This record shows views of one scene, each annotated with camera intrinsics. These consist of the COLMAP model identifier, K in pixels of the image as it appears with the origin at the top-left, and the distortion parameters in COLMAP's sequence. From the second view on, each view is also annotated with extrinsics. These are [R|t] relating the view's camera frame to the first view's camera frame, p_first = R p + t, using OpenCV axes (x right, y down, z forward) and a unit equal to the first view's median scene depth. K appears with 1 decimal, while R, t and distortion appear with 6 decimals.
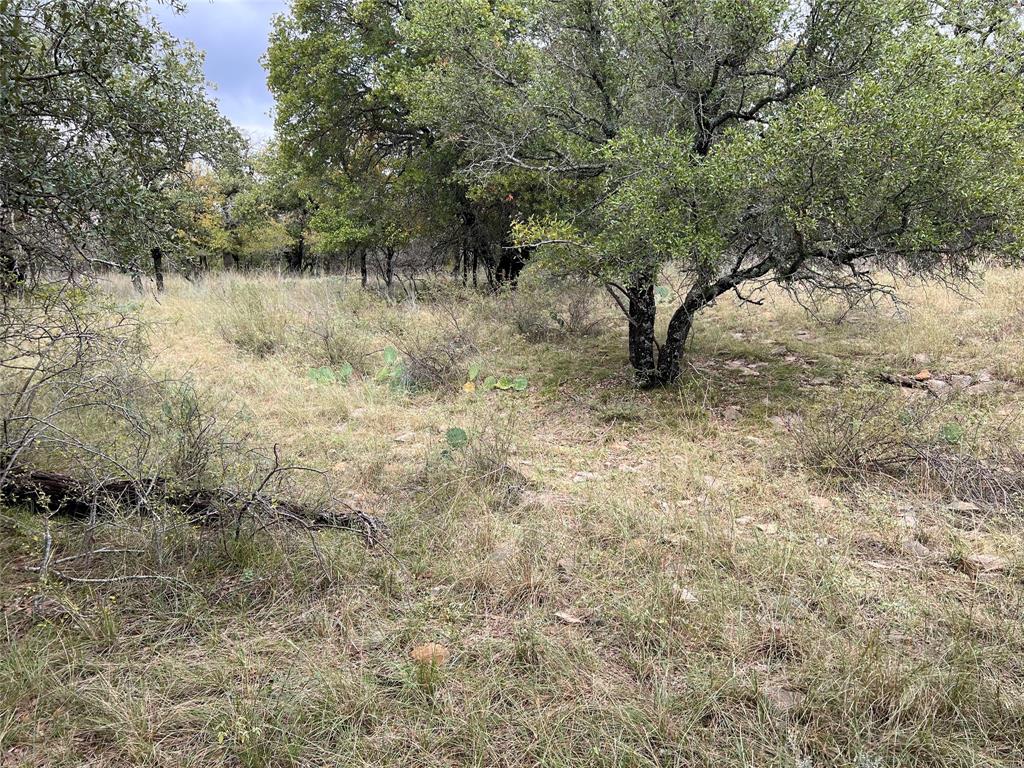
lens RADIAL K [[758.2, 0, 510.4], [0, 758.2, 384.1], [0, 0, 1]] dist [0.006767, -0.014215]
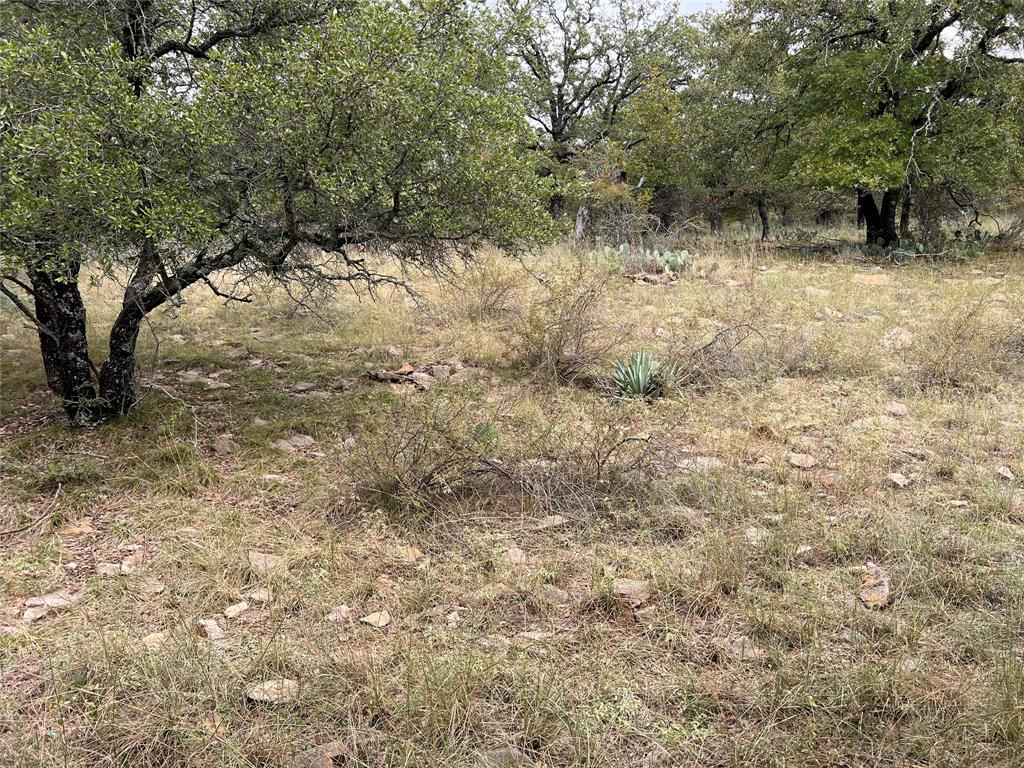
lens RADIAL K [[758.2, 0, 515.6], [0, 758.2, 387.5], [0, 0, 1]] dist [0.006767, -0.014215]
pose [[0.711100, -0.113077, 0.693939, -0.022157], [0.099946, 0.993217, 0.059426, -0.032167], [-0.695951, 0.027098, 0.717578, 0.225906]]
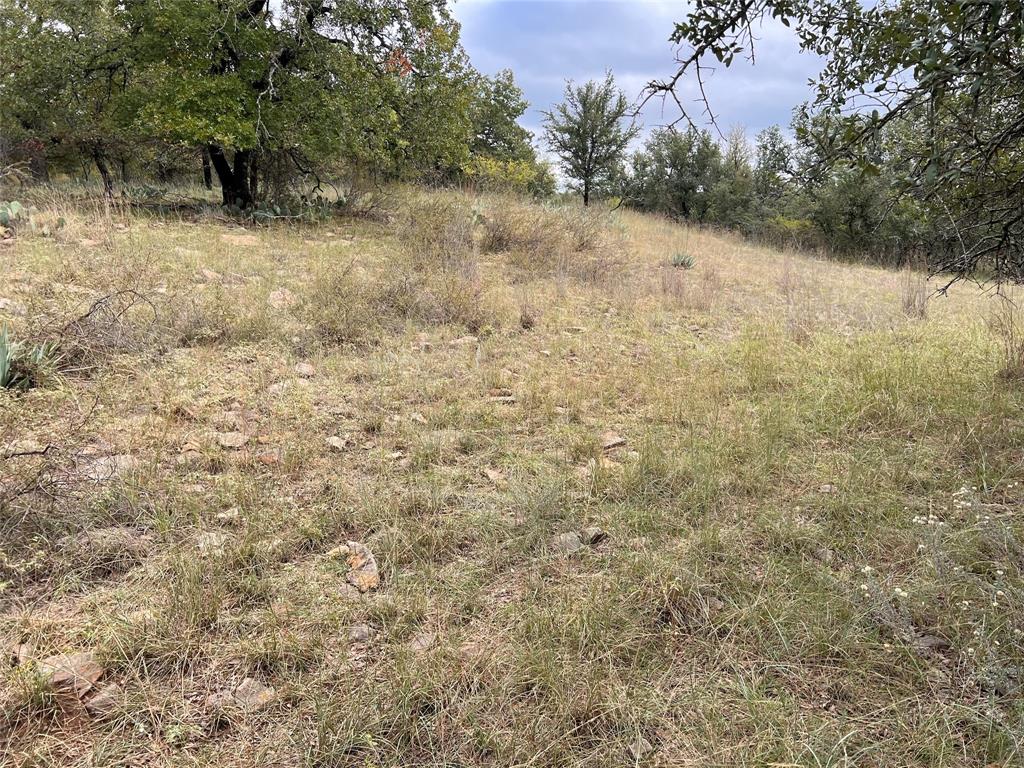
lens RADIAL K [[758.2, 0, 510.5], [0, 758.2, 382.9], [0, 0, 1]] dist [0.006767, -0.014215]
pose [[-0.010194, -0.192608, 0.981223, 0.032571], [0.117671, 0.974225, 0.192456, -0.036257], [-0.993000, 0.117424, 0.012733, 0.300040]]
